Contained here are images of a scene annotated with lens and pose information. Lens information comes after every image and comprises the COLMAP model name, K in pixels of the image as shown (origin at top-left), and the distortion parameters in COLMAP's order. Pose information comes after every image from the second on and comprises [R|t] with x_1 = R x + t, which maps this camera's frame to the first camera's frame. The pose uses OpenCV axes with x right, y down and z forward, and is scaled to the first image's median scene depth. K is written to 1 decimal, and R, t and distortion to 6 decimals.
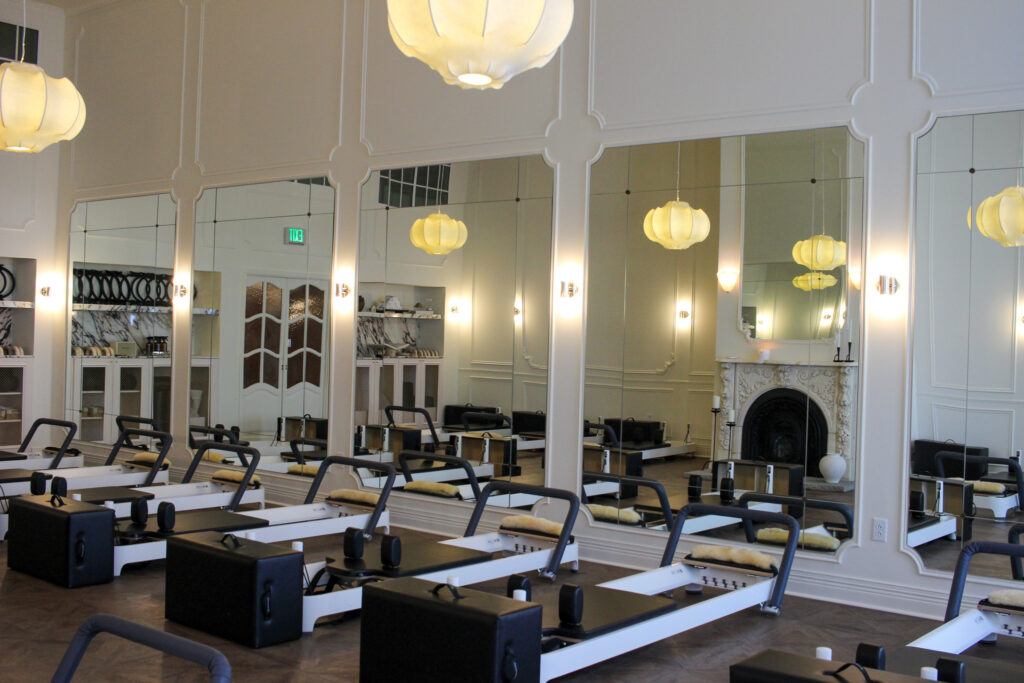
lens RADIAL K [[1178.1, 0, 512.0], [0, 1178.1, 341.5], [0, 0, 1]] dist [-0.104195, 0.001444]
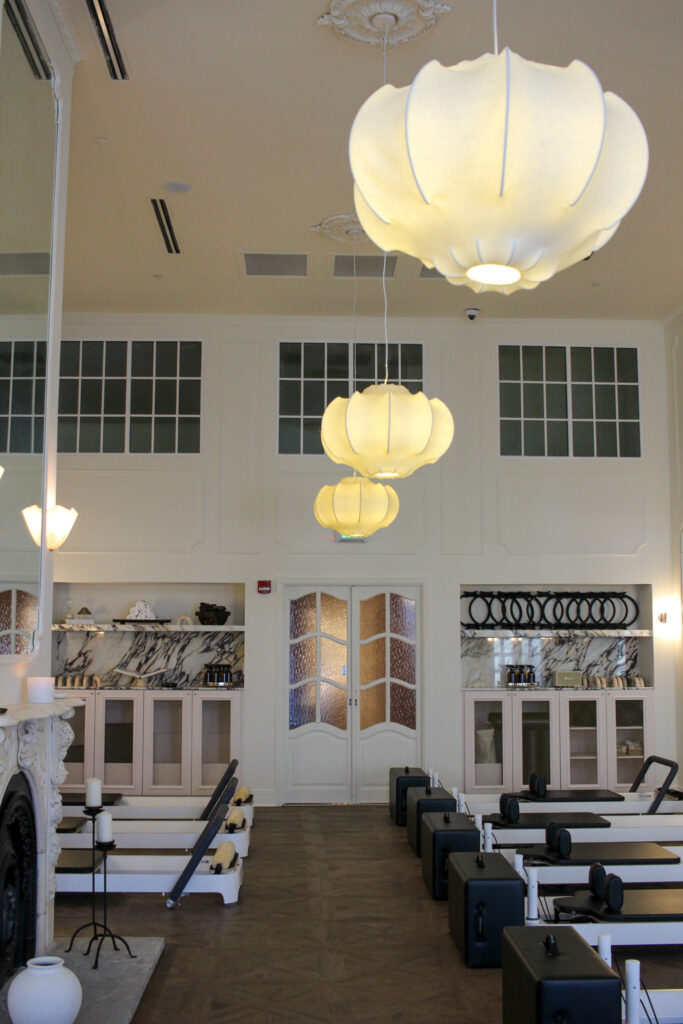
lens RADIAL K [[1178.1, 0, 341.5], [0, 1178.1, 512.0], [0, 0, 1]] dist [-0.104195, 0.001444]
pose [[0.650709, -0.113146, -0.750850, 0.248799], [0.009492, 0.989971, -0.140954, 0.004353], [0.759268, 0.084593, 0.645257, 0.310603]]
